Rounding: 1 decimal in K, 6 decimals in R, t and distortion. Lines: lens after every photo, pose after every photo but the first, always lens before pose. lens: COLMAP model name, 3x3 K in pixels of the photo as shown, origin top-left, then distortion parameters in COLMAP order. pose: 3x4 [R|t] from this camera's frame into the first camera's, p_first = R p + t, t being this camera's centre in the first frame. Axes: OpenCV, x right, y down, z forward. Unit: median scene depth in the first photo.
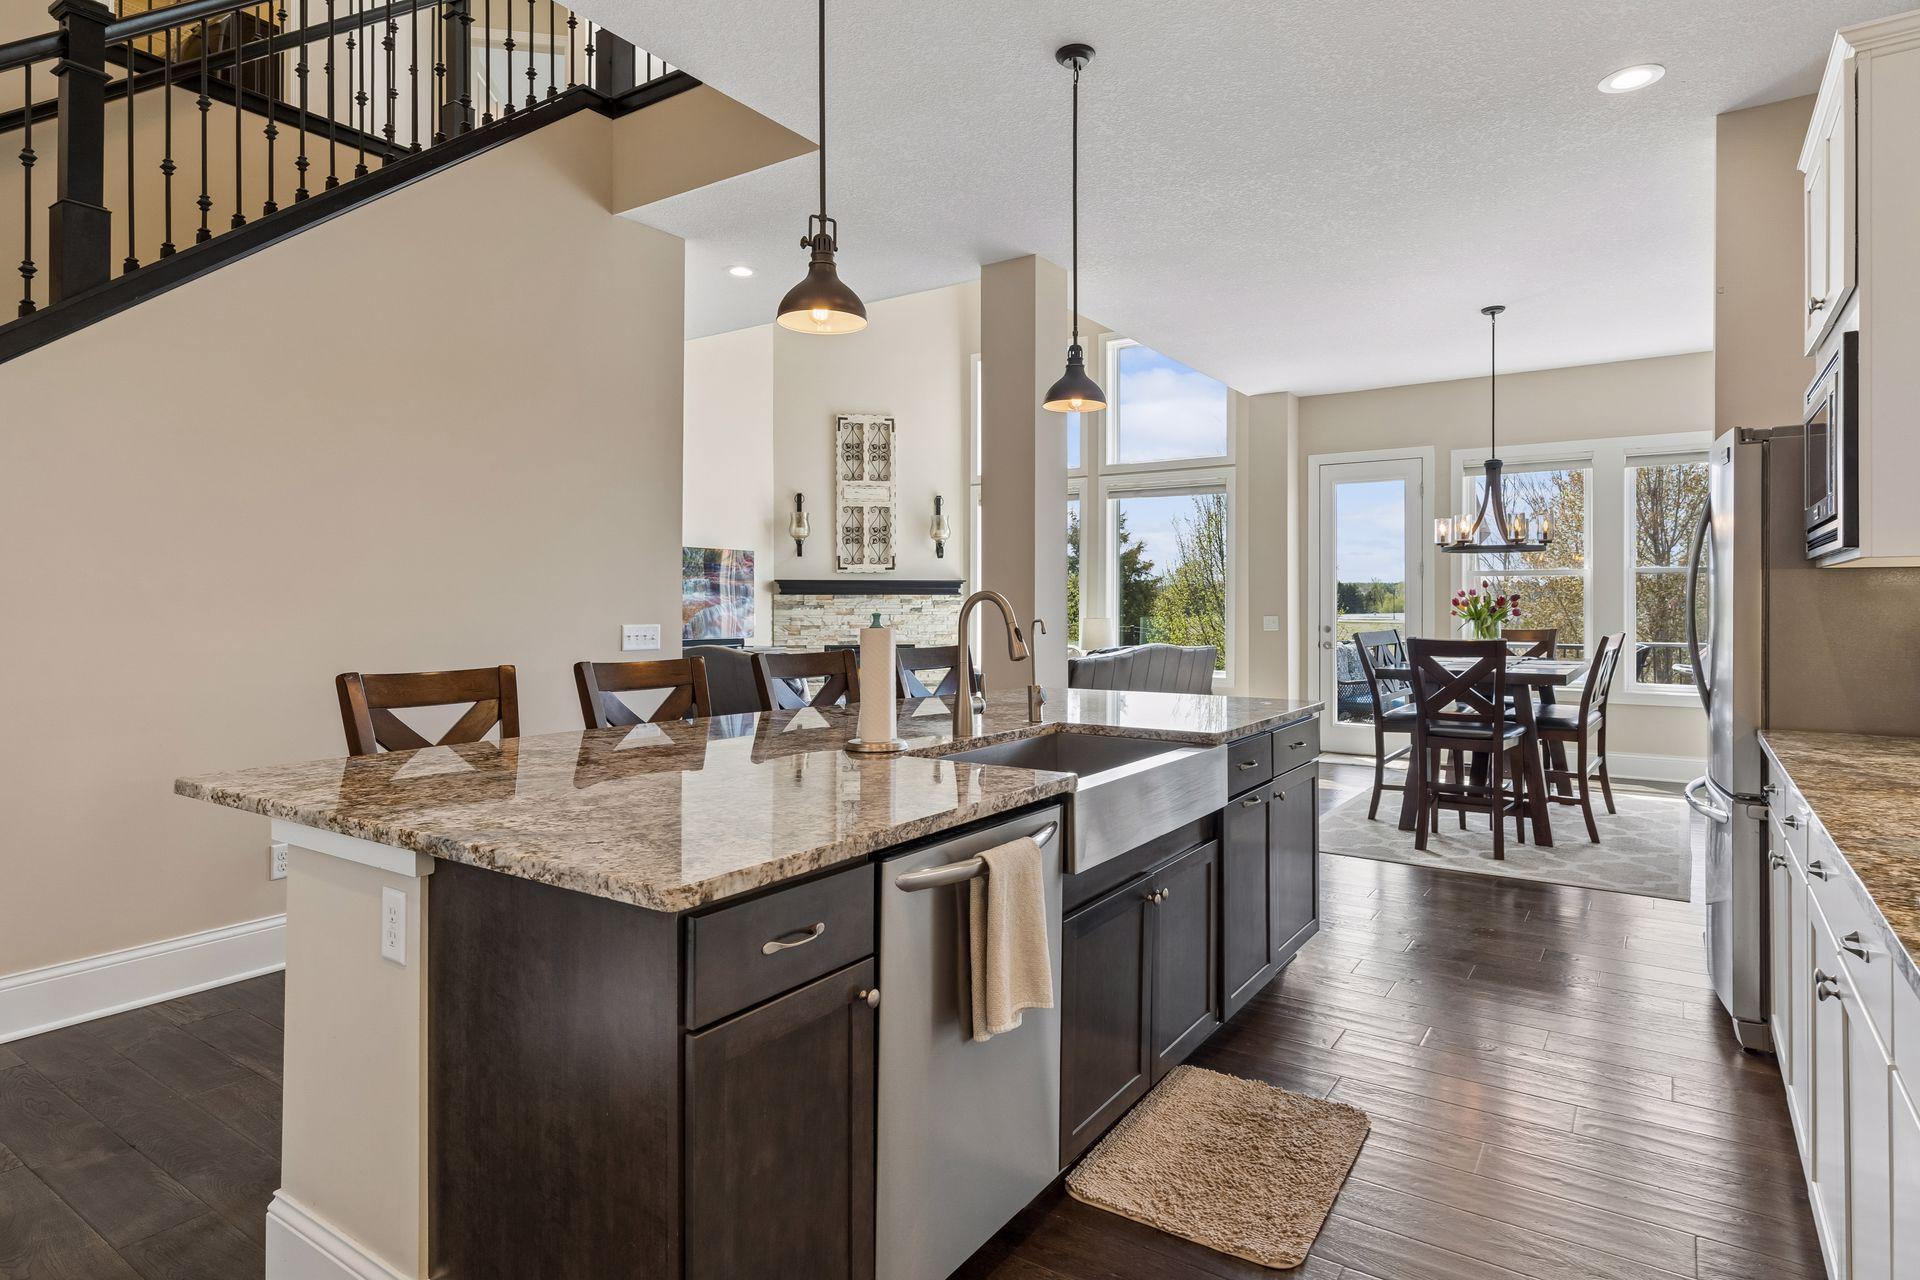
lens RADIAL K [[973.3, 0, 959.9], [0, 973.3, 630.4], [0, 0, 1]] dist [-0.000229, 0.000001]
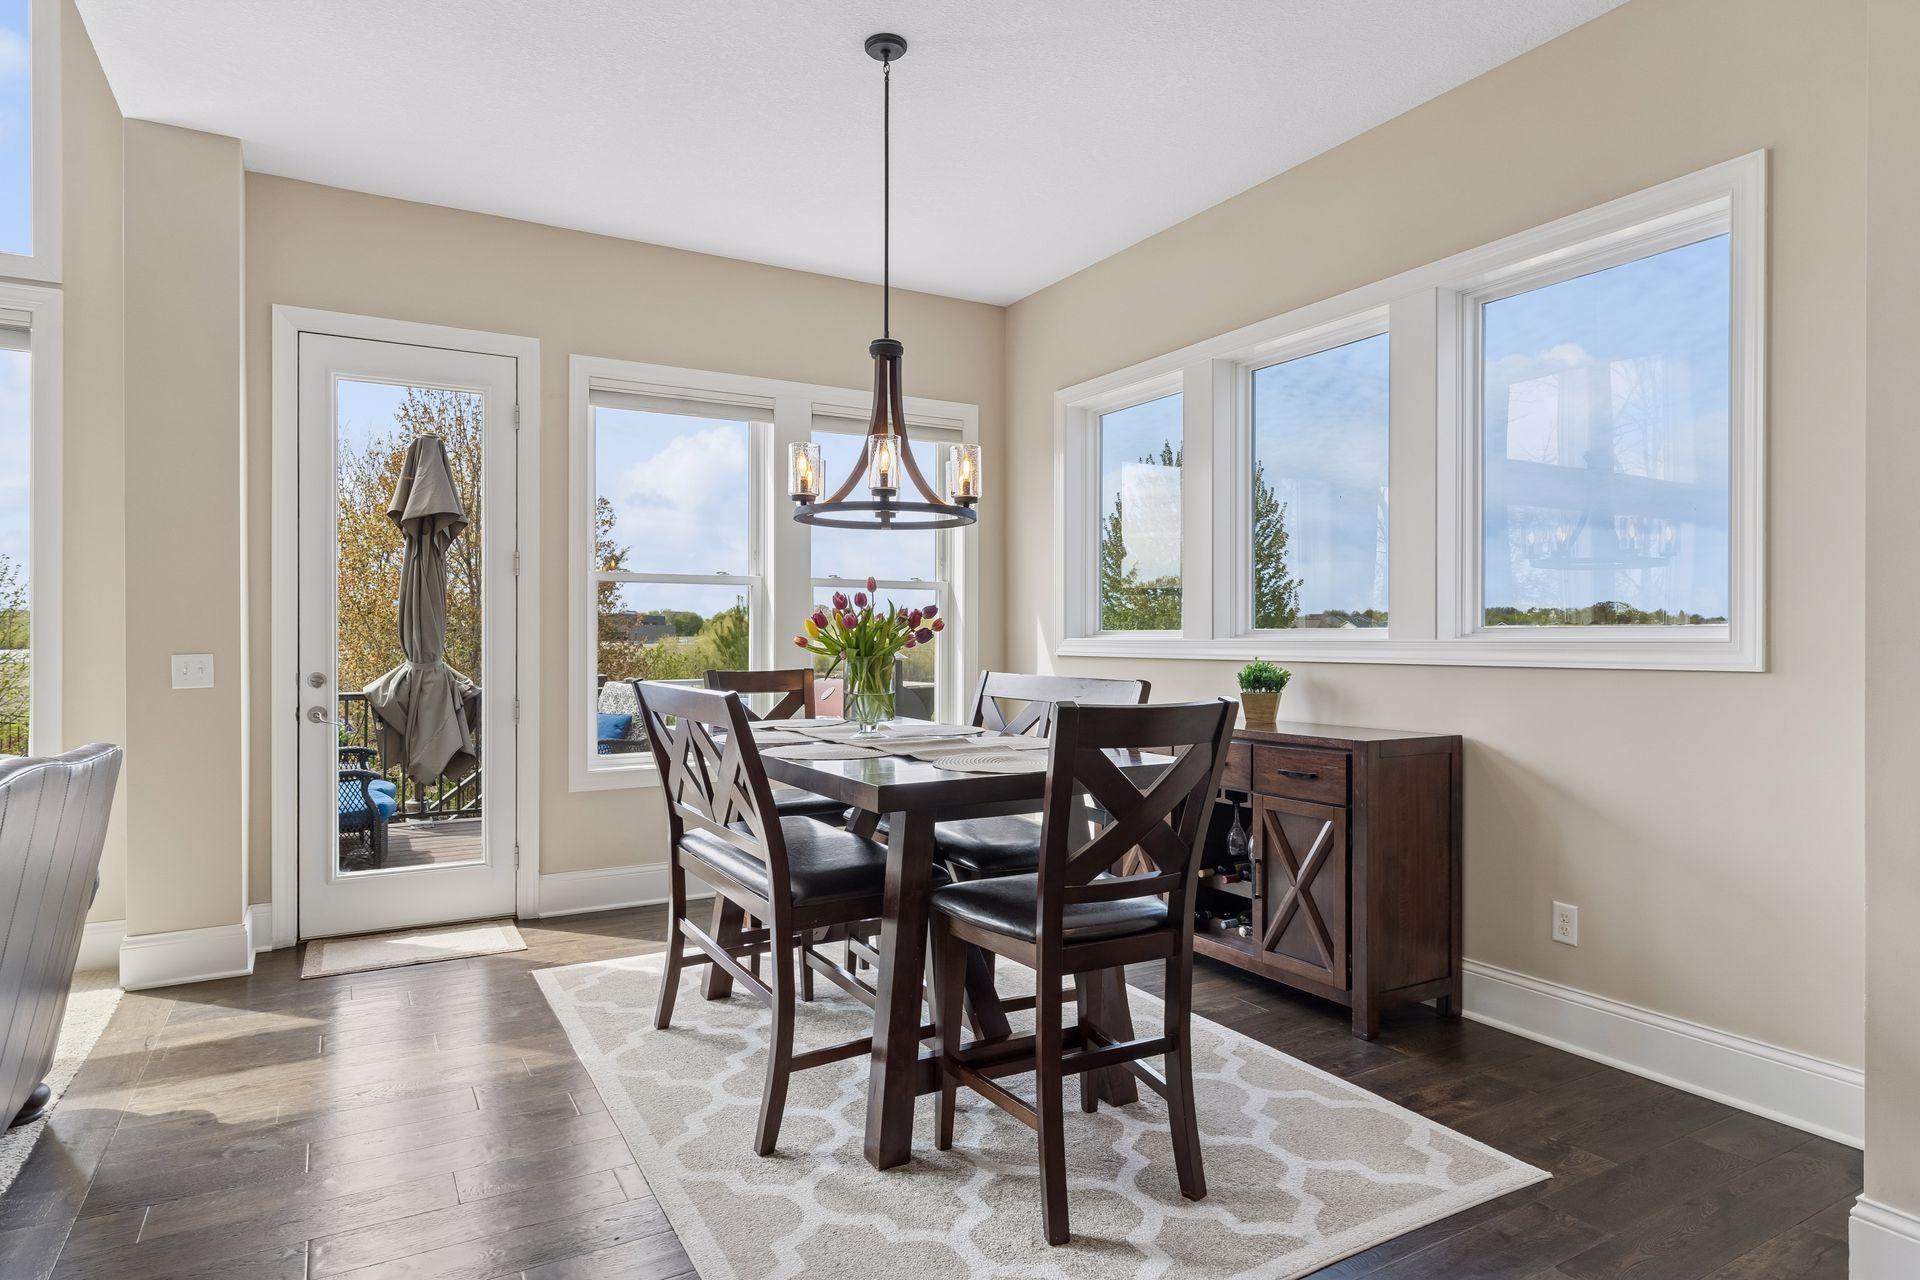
lens RADIAL K [[1053.8, 0, 960.0], [0, 1053.8, 640.0], [0, 0, 1]] dist [-0.003919, 0.000677]
pose [[0.412933, -0.004352, 0.910751, 0.038930], [0.025698, 0.999646, -0.006875, -0.009359], [-0.910399, 0.026244, 0.412899, 0.500407]]
